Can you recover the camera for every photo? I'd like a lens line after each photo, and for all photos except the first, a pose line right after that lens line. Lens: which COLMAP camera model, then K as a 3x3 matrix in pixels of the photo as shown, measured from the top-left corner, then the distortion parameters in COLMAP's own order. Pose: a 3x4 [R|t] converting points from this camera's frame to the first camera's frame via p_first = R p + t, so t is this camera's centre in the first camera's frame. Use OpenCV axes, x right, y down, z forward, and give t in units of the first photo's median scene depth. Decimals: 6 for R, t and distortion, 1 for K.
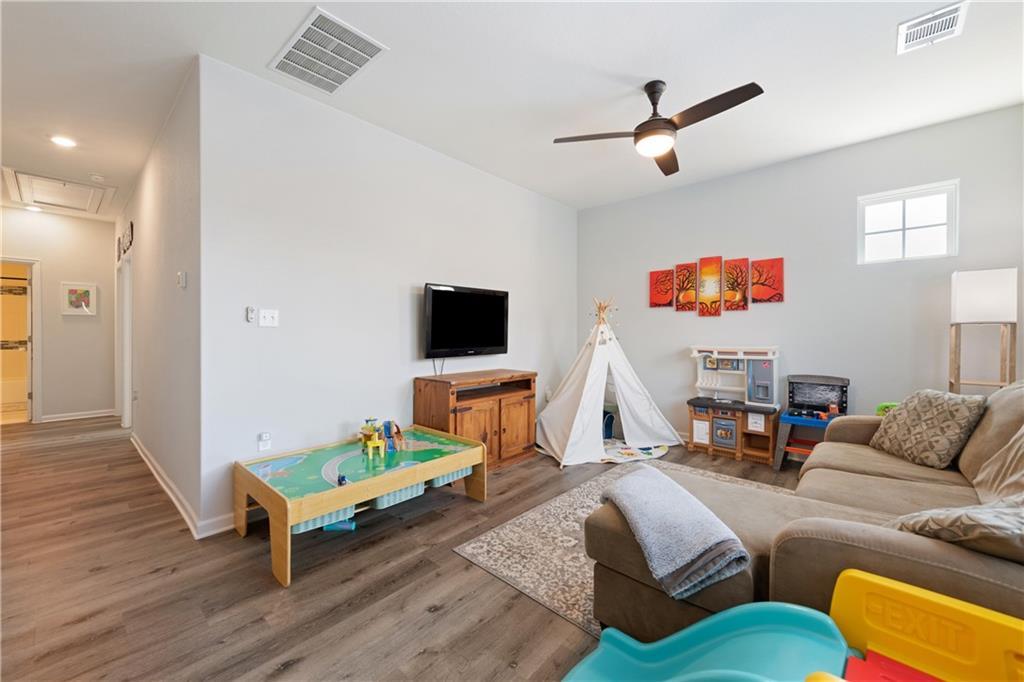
lens RADIAL K [[401.3, 0, 517.8], [0, 401.3, 336.4], [0, 0, 1]] dist [0.007161, -0.000303]
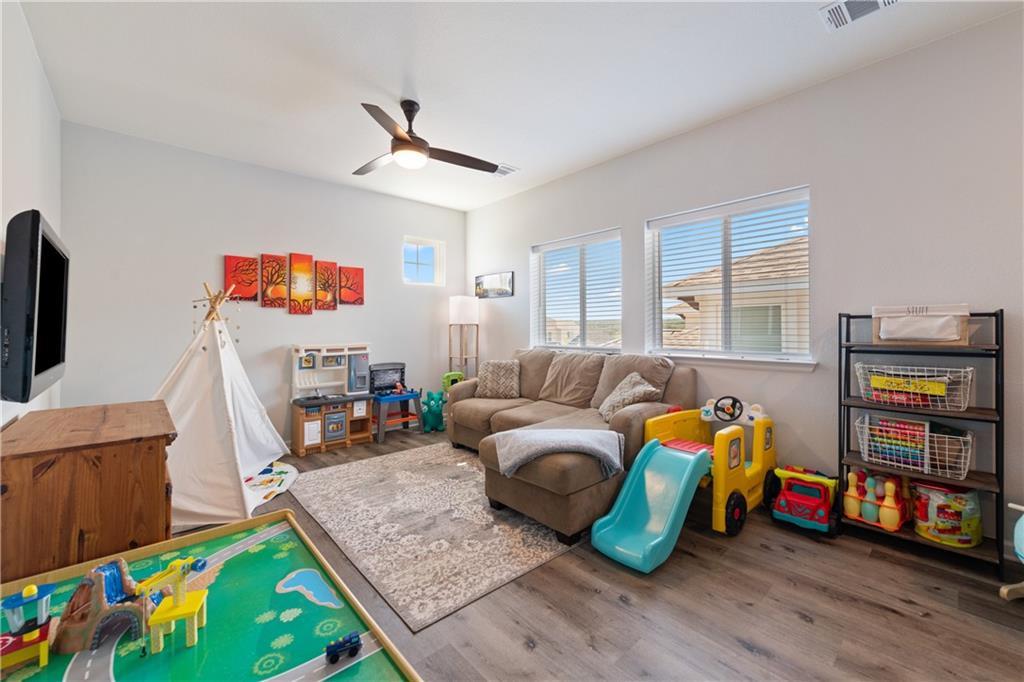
lens RADIAL K [[401.3, 0, 517.8], [0, 401.3, 336.4], [0, 0, 1]] dist [0.007161, -0.000303]
pose [[0.106932, -0.021177, 0.994041, -0.471584], [0.019528, 0.999625, 0.019195, -0.005833], [-0.994075, 0.017359, 0.107305, 0.405235]]
